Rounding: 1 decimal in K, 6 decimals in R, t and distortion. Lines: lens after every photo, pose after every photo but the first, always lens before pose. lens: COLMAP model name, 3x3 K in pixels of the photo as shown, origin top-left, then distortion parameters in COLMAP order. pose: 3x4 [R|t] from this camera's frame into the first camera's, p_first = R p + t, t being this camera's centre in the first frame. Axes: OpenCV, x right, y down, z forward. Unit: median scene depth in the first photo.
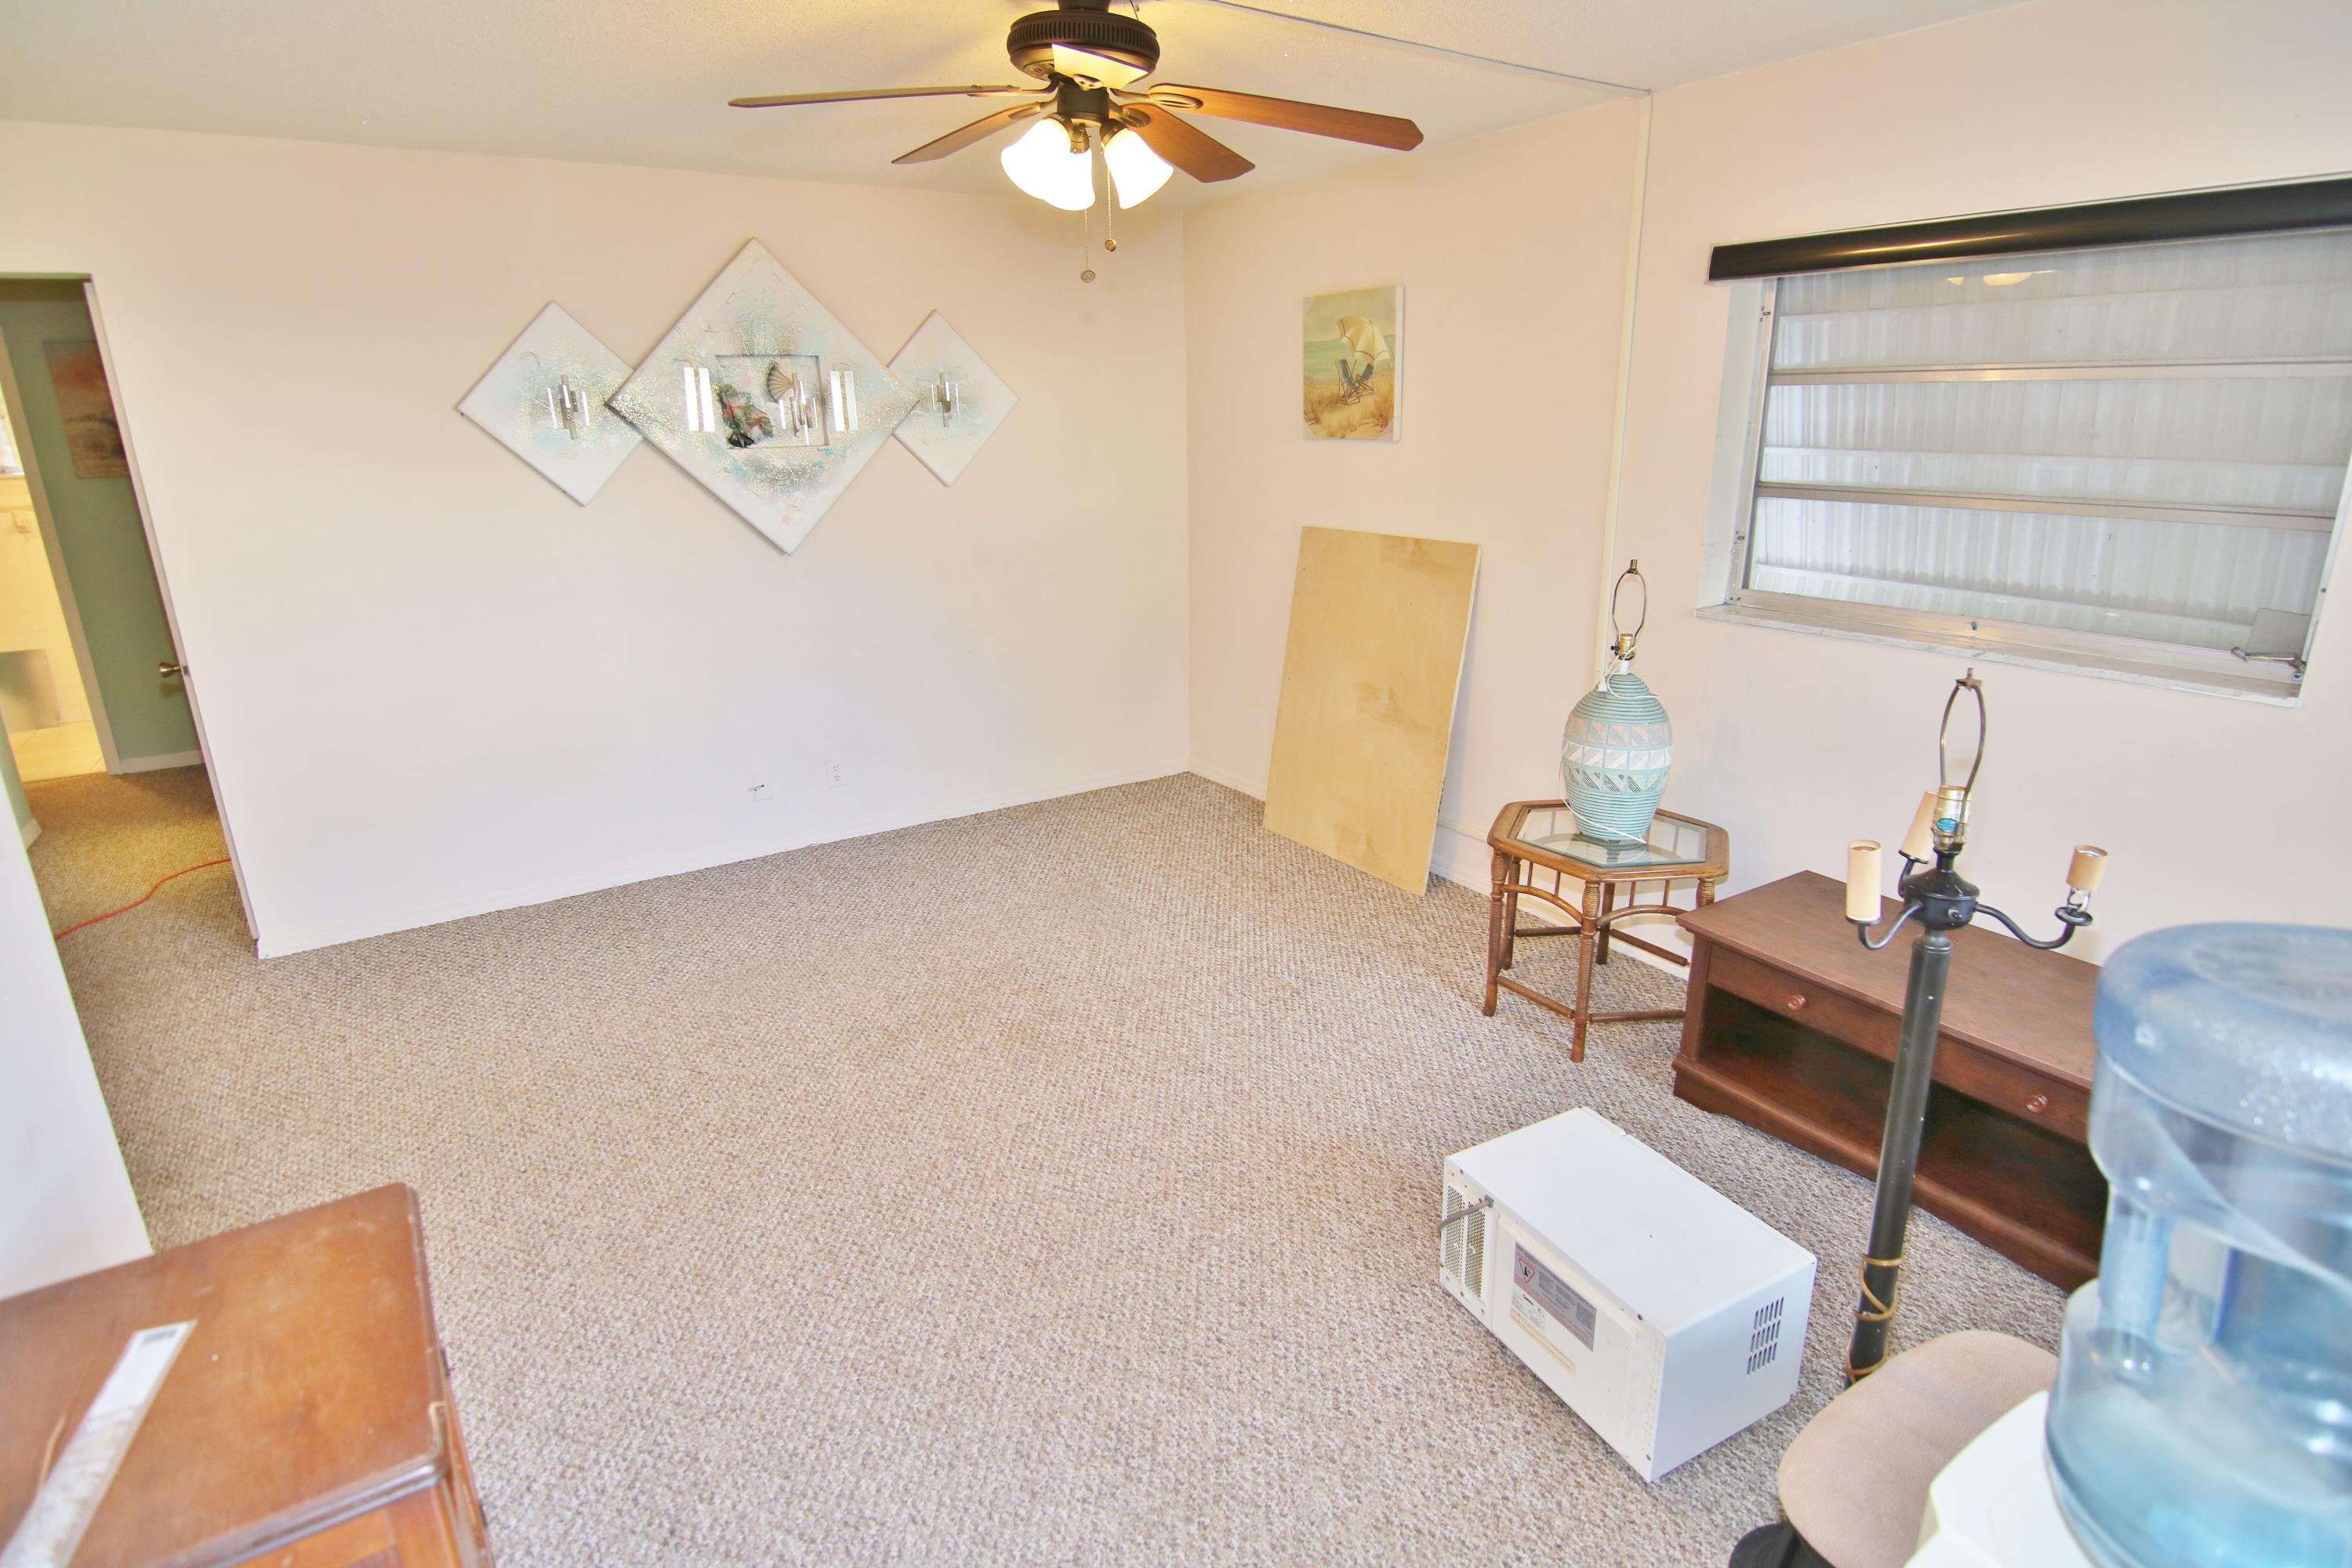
lens RADIAL K [[1190.1, 0, 1171.1], [0, 1190.1, 777.3], [0, 0, 1]] dist [-0.012607, -0.006913]
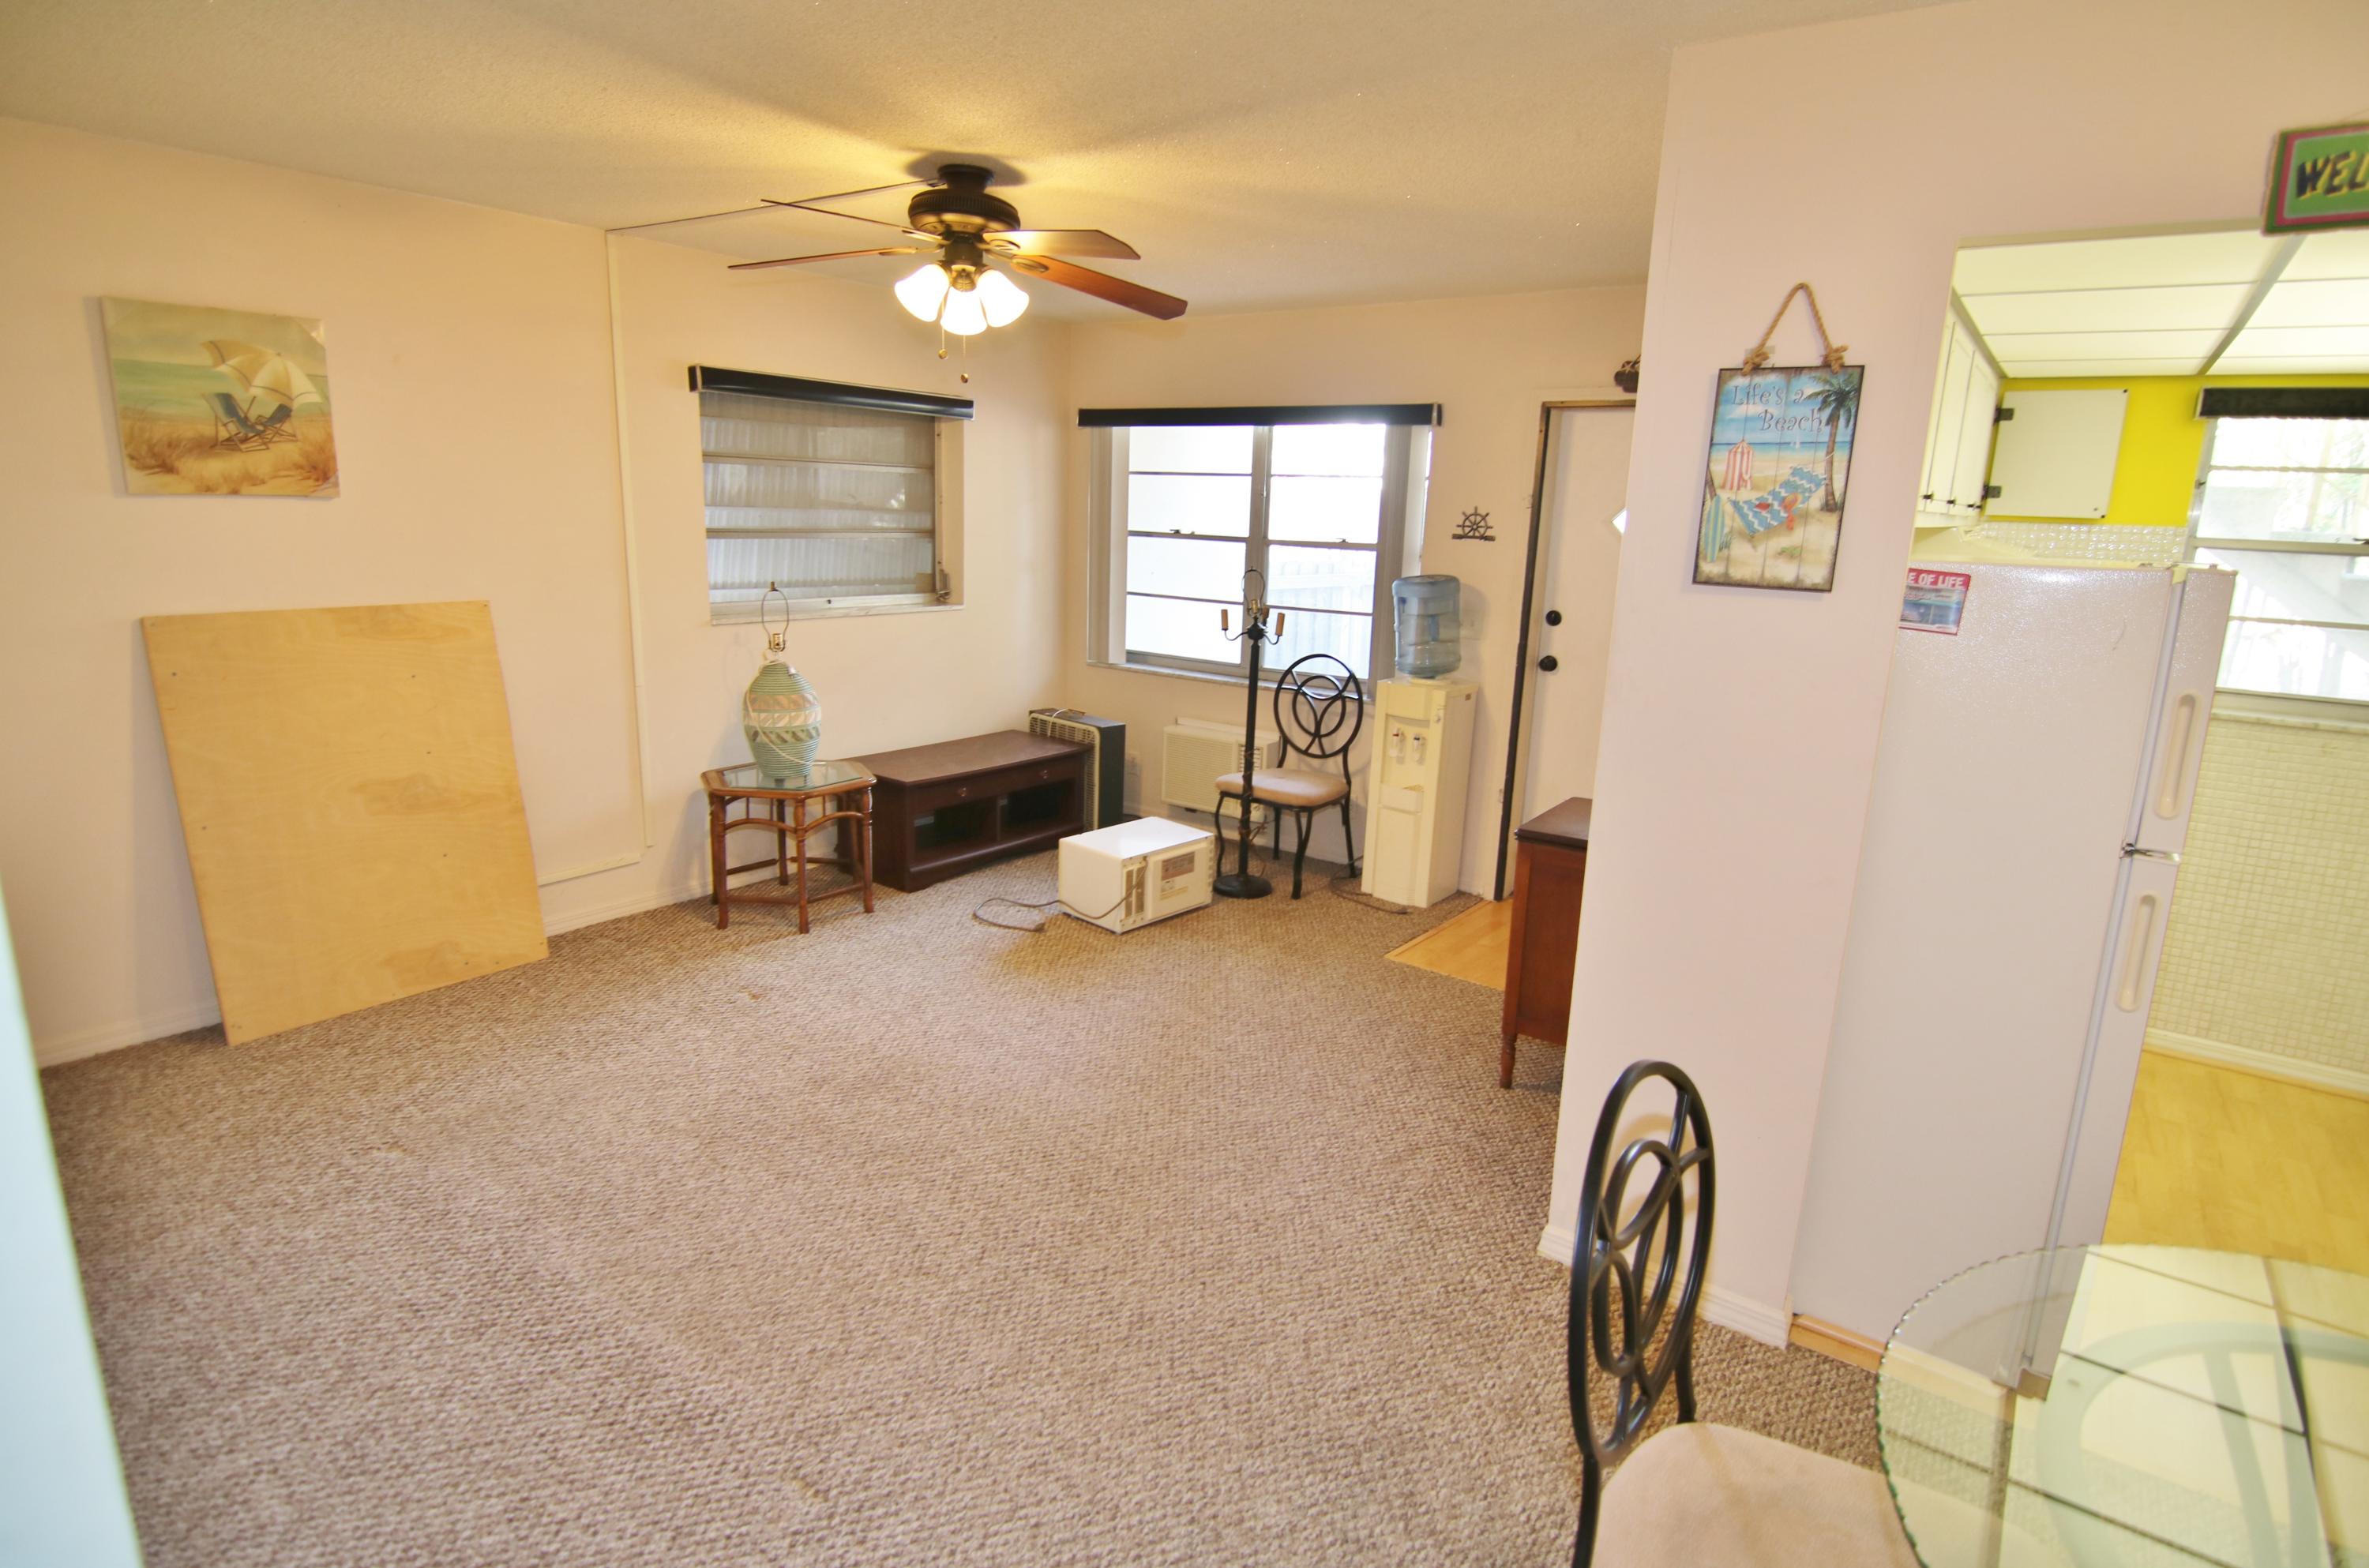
lens RADIAL K [[1199.3, 0, 1197.8], [0, 1199.3, 775.8], [0, 0, 1]] dist [-0.014551, -0.004219]
pose [[-0.366290, -0.182656, 0.912397, -0.847252], [0.266793, 0.918760, 0.291036, -0.180472], [-0.891433, 0.350025, -0.287801, 0.754784]]
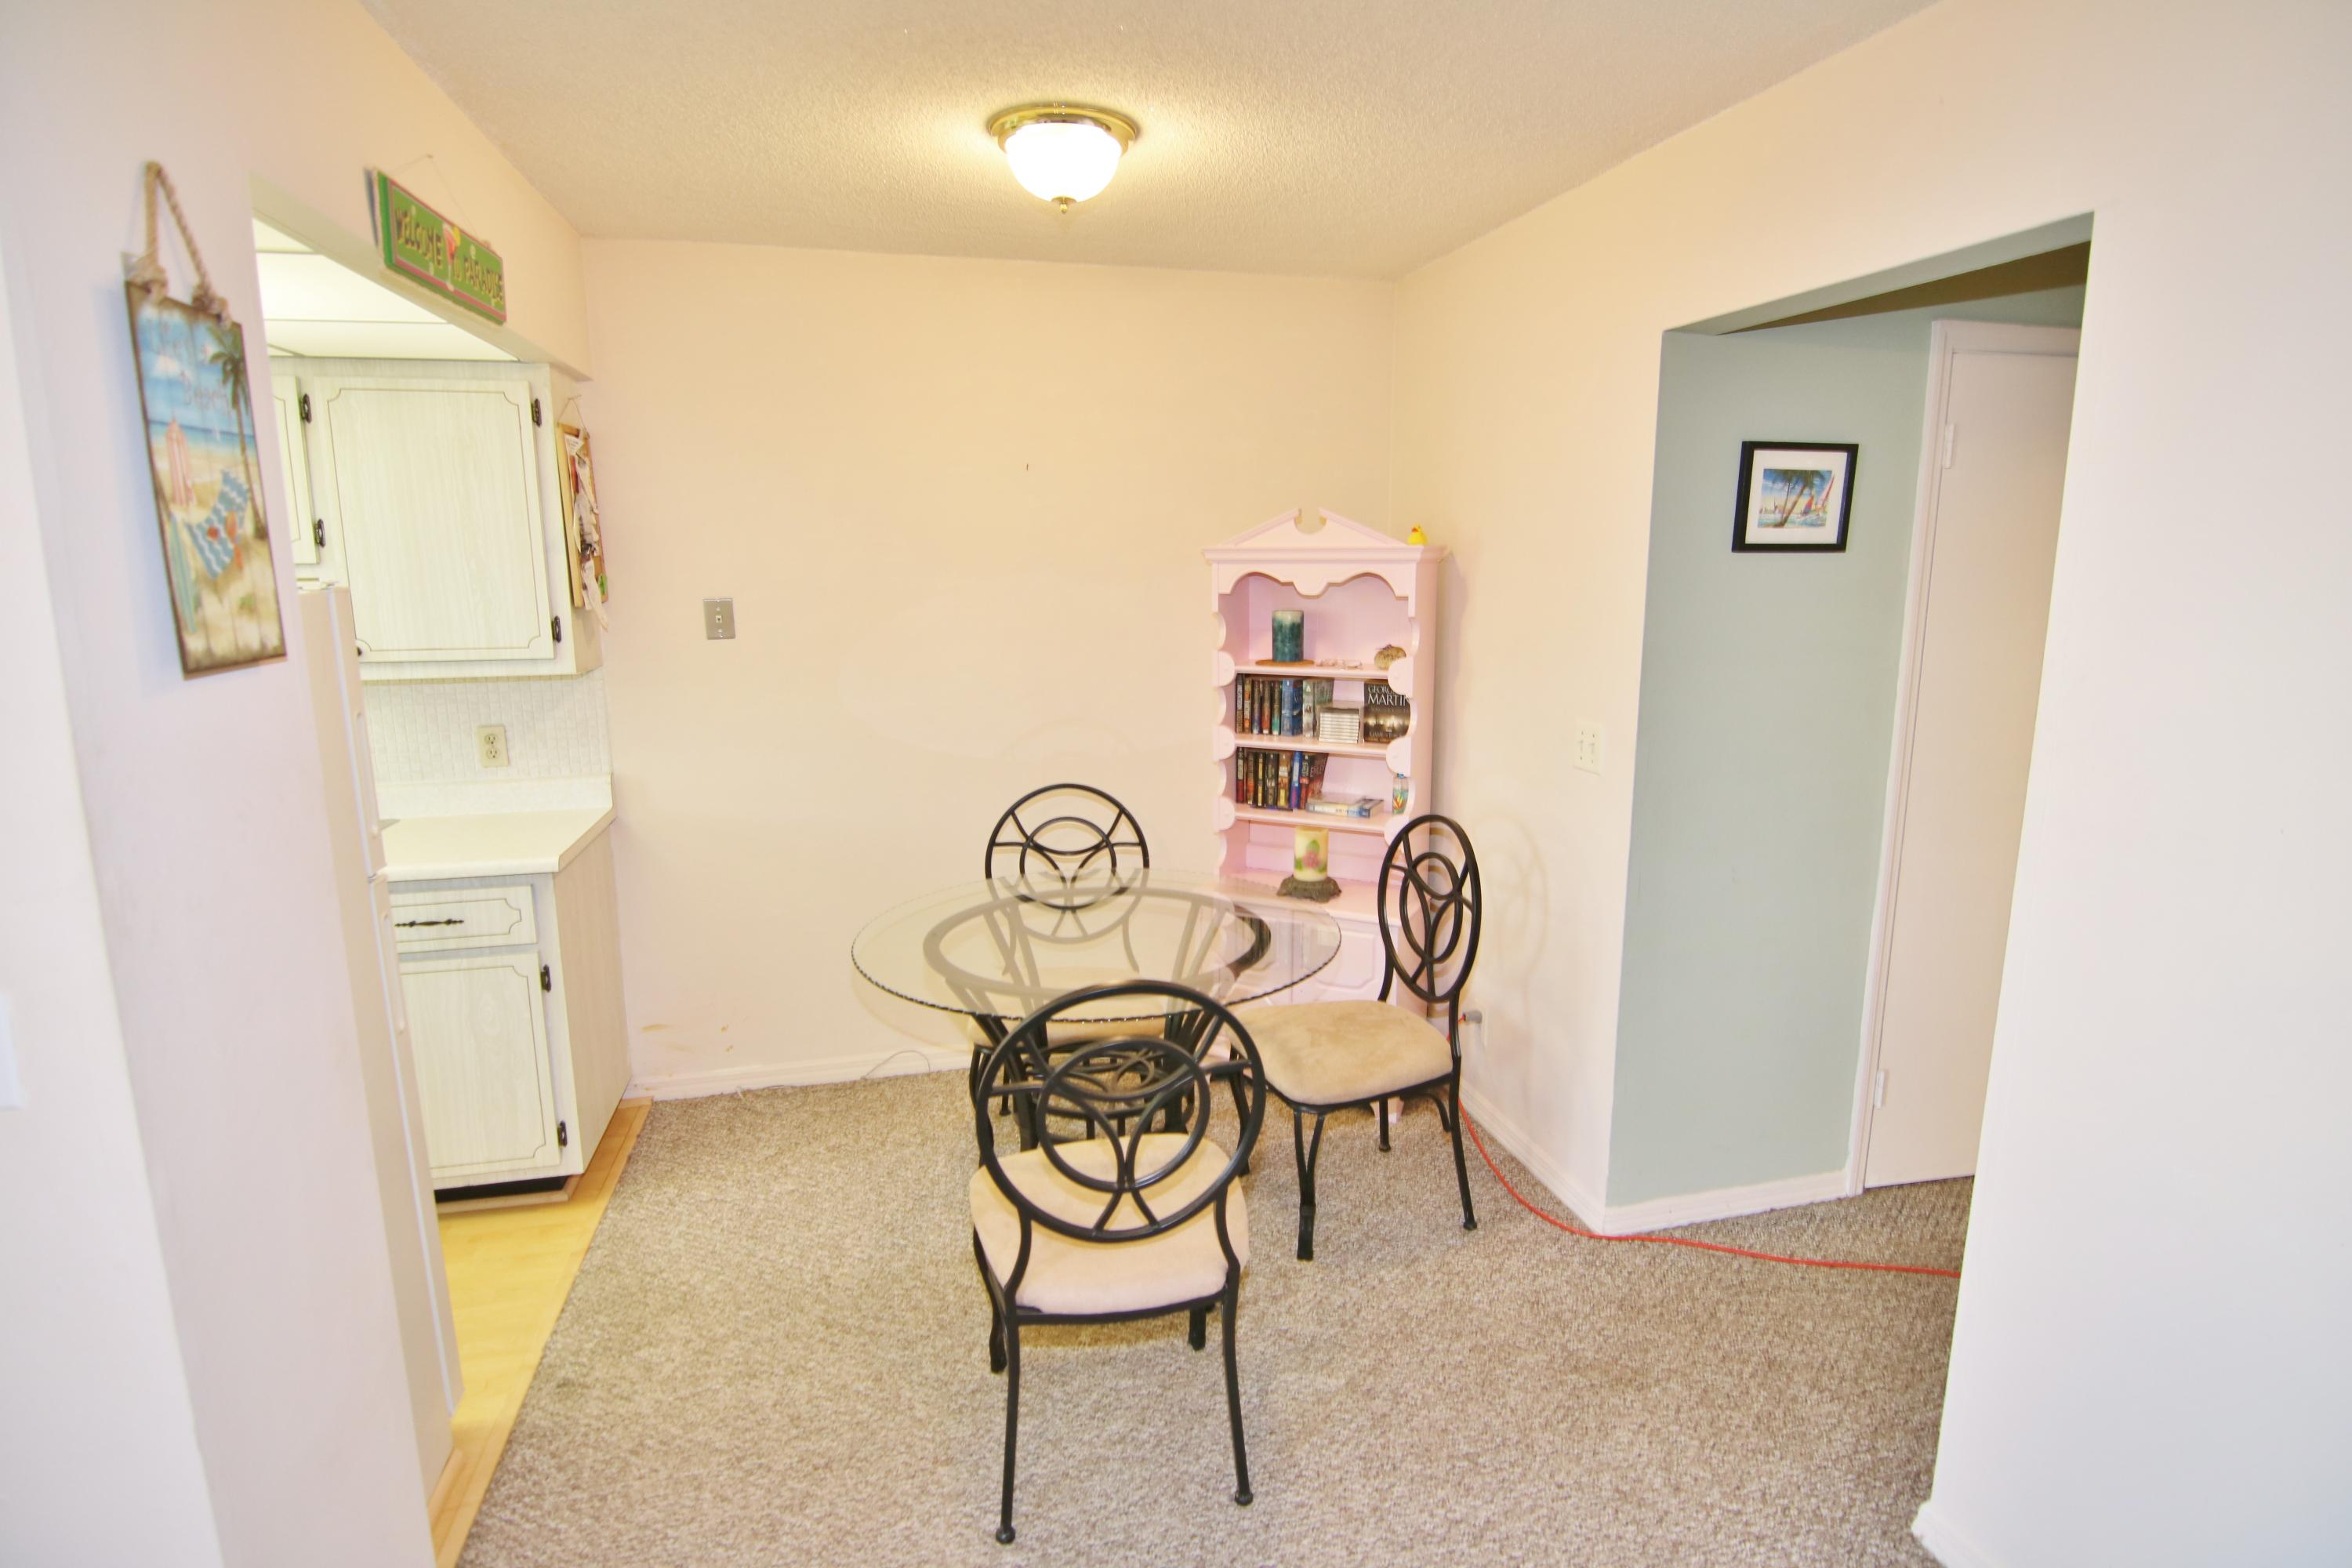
lens RADIAL K [[1190.1, 0, 1190.1], [0, 1190.1, 775.7], [0, 0, 1]] dist [-0.012607, -0.006913]
pose [[-0.305351, 0.207352, -0.929390, -0.242153], [-0.282734, 0.912248, 0.296420, -0.177161], [0.909298, 0.353282, -0.219930, 0.670711]]
